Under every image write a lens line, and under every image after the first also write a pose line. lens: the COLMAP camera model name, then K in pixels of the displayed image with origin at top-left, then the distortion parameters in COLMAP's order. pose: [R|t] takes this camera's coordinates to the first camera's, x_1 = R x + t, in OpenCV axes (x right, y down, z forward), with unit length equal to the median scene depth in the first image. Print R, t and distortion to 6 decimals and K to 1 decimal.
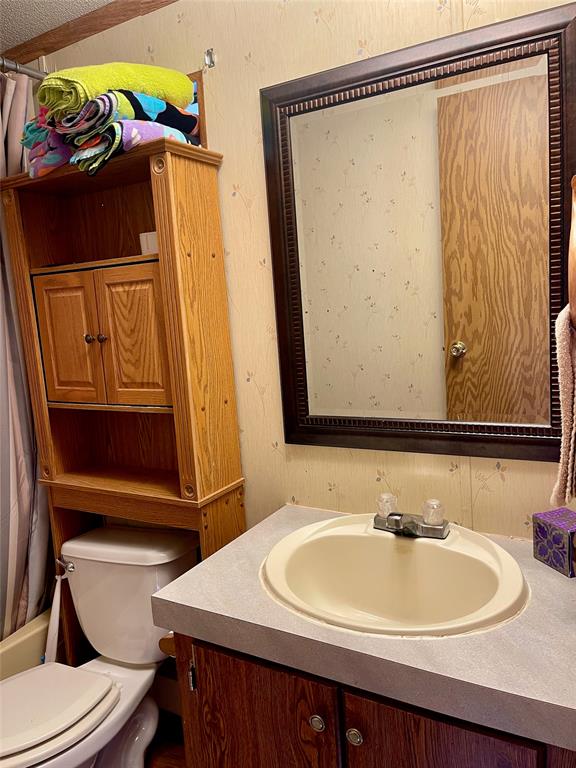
lens RADIAL K [[577.6, 0, 287.5], [0, 577.6, 387.6], [0, 0, 1]] dist [0.054539, -0.074070]
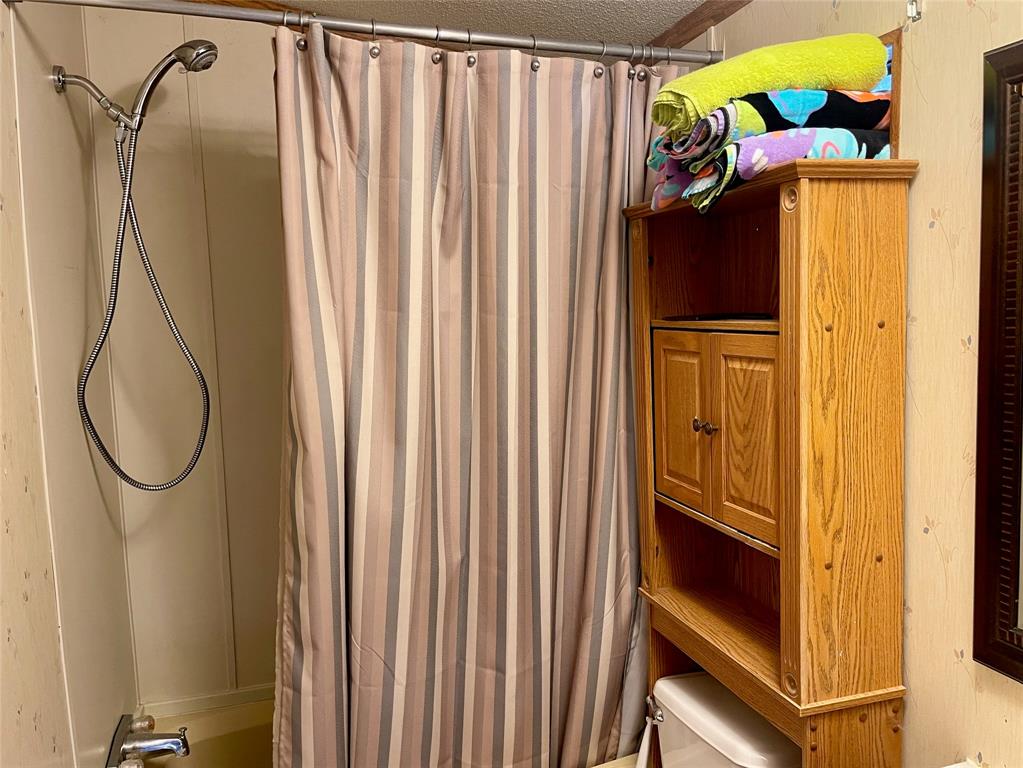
lens RADIAL K [[837.0, 0, 514.5], [0, 837.0, 390.8], [0, 0, 1]] dist [0.049079, -0.083567]
pose [[0.715426, 0.118363, -0.688590, 0.218794], [-0.112887, 0.992179, 0.053261, -0.163069], [0.689509, 0.039629, 0.723192, 0.088380]]
